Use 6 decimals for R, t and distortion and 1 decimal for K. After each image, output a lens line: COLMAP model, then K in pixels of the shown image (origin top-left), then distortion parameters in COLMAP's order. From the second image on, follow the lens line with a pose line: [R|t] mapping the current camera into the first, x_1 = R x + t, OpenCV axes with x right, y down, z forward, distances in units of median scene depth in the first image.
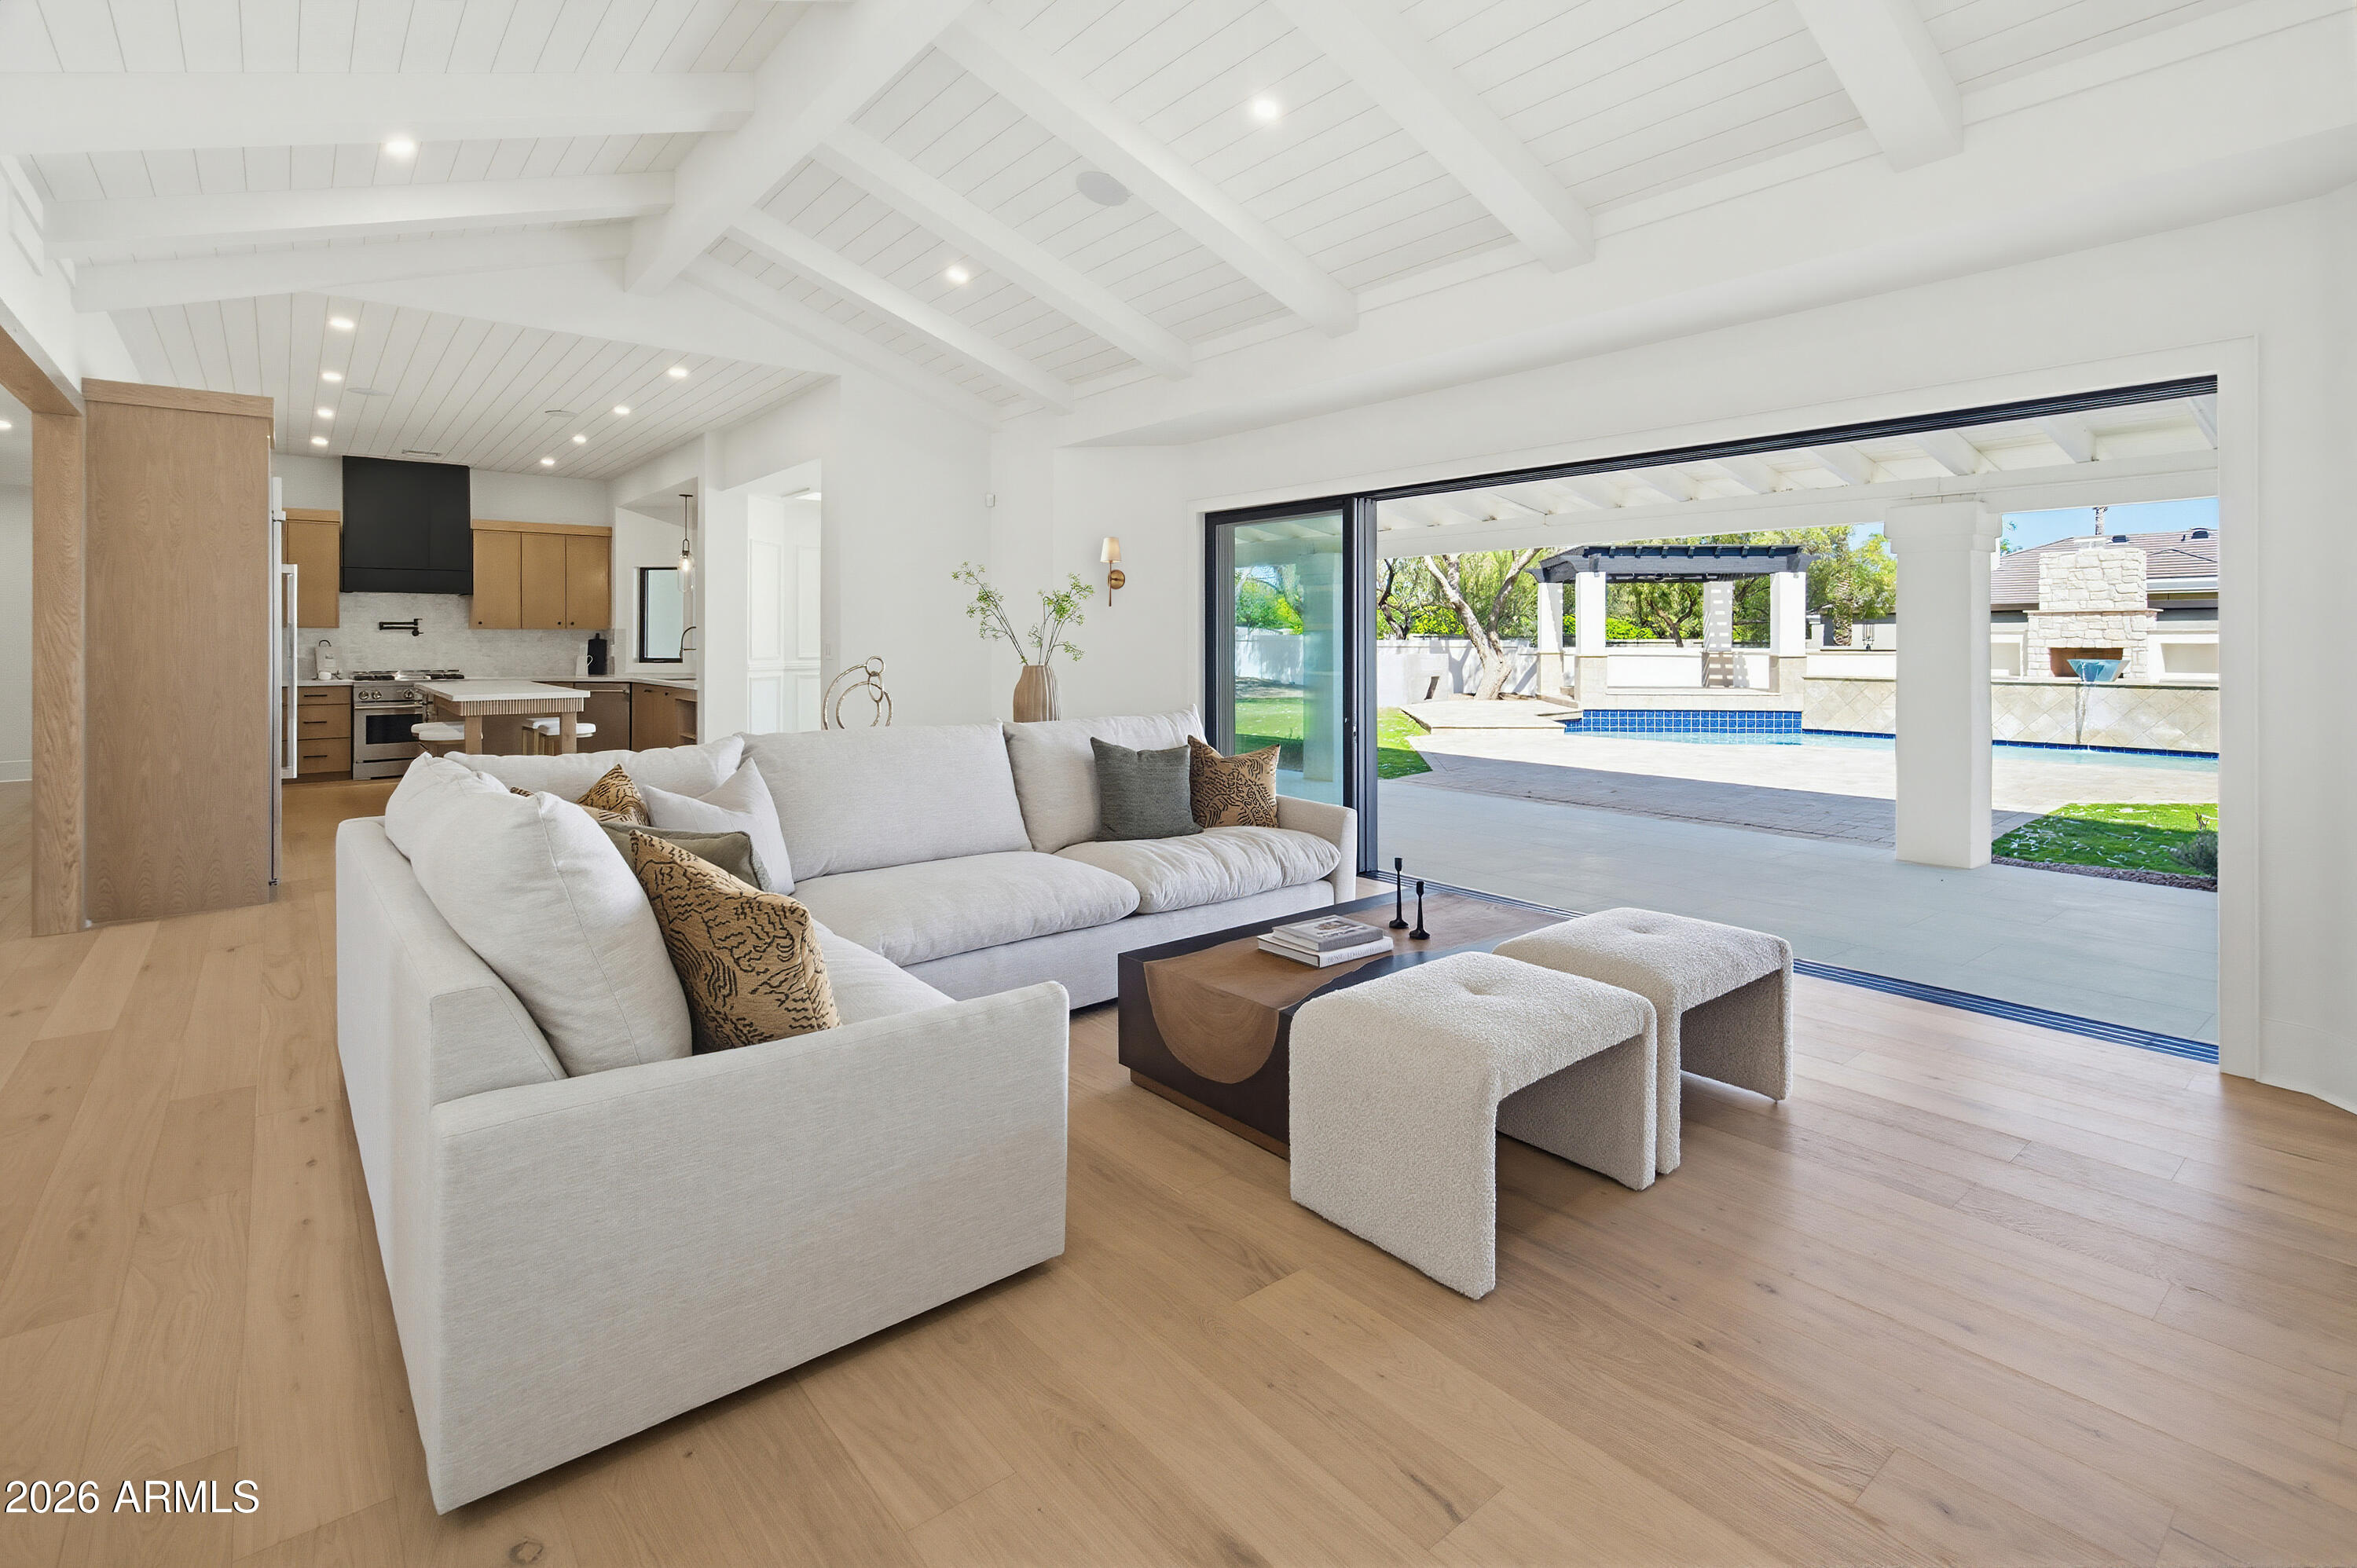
lens RADIAL K [[1081.7, 0, 1177.6], [0, 1081.7, 783.6], [0, 0, 1]] dist [-0.005279, -0.000462]
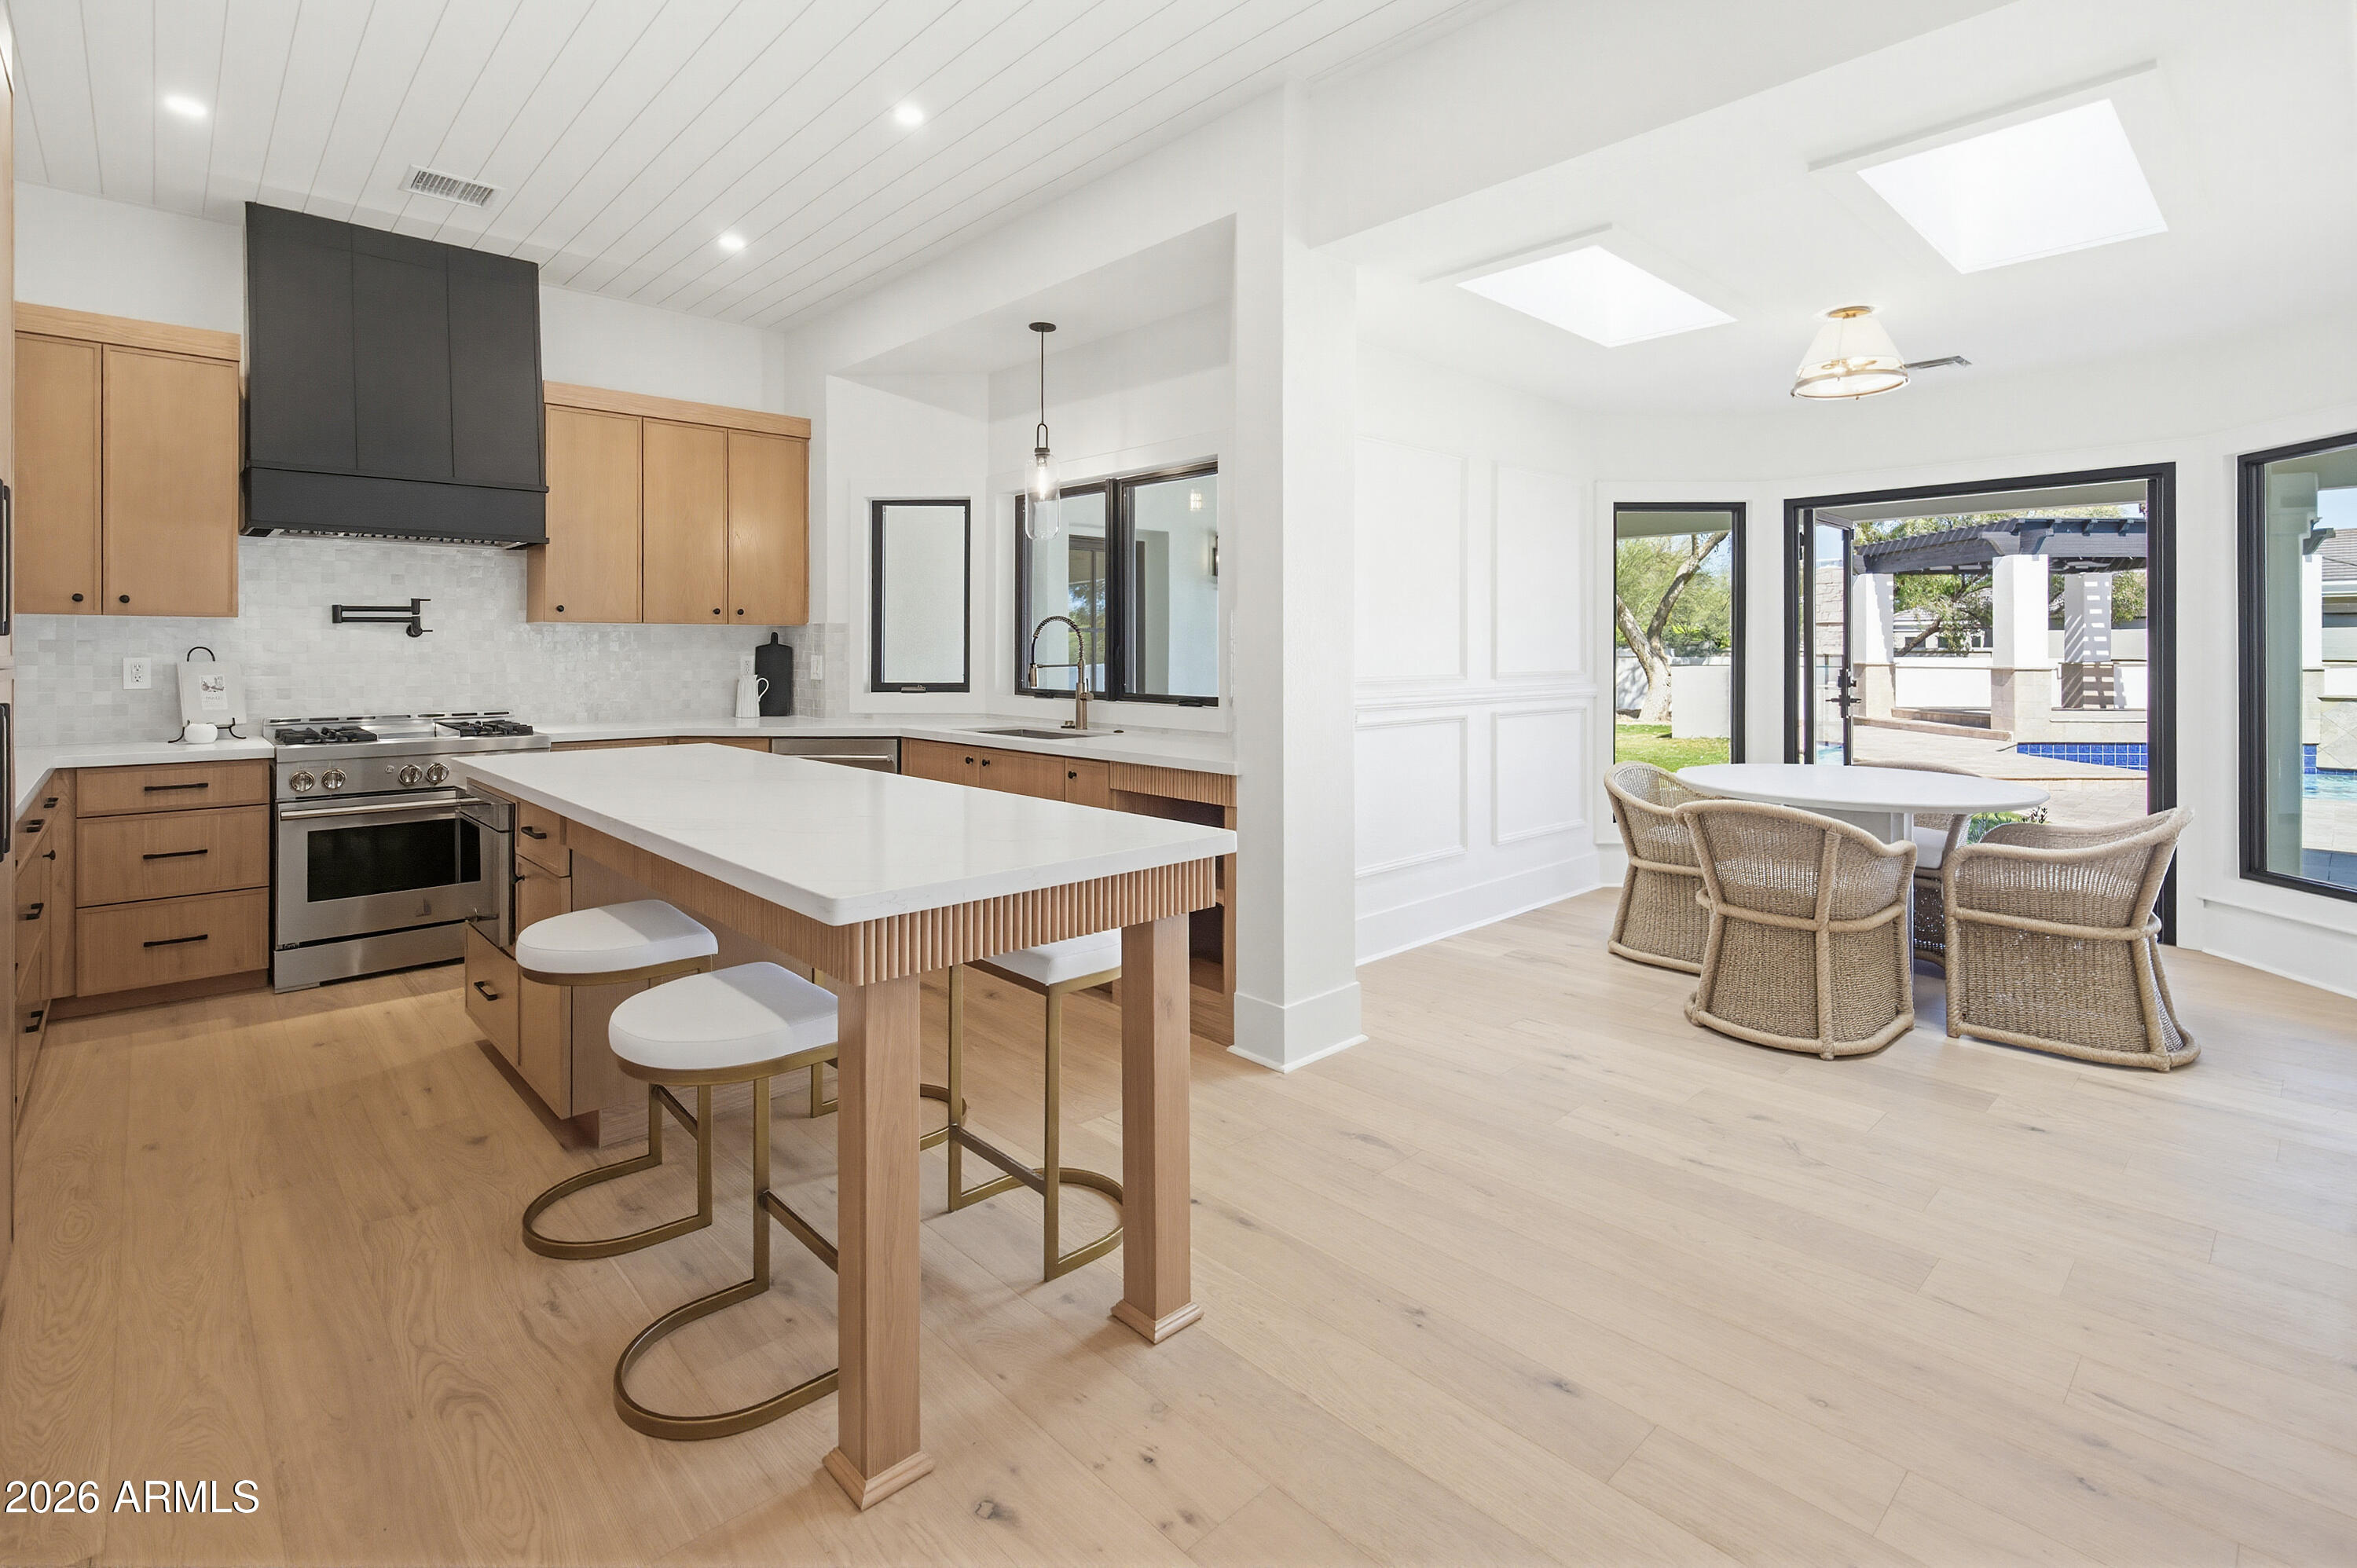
lens RADIAL K [[1081.7, 0, 1176.9], [0, 1081.7, 784.5], [0, 0, 1]] dist [-0.005279, -0.000462]
pose [[0.998039, -0.008488, 0.062019, -0.397717], [0.008858, 0.999945, -0.005686, -0.066757], [-0.061967, 0.006224, 0.998059, 0.506613]]
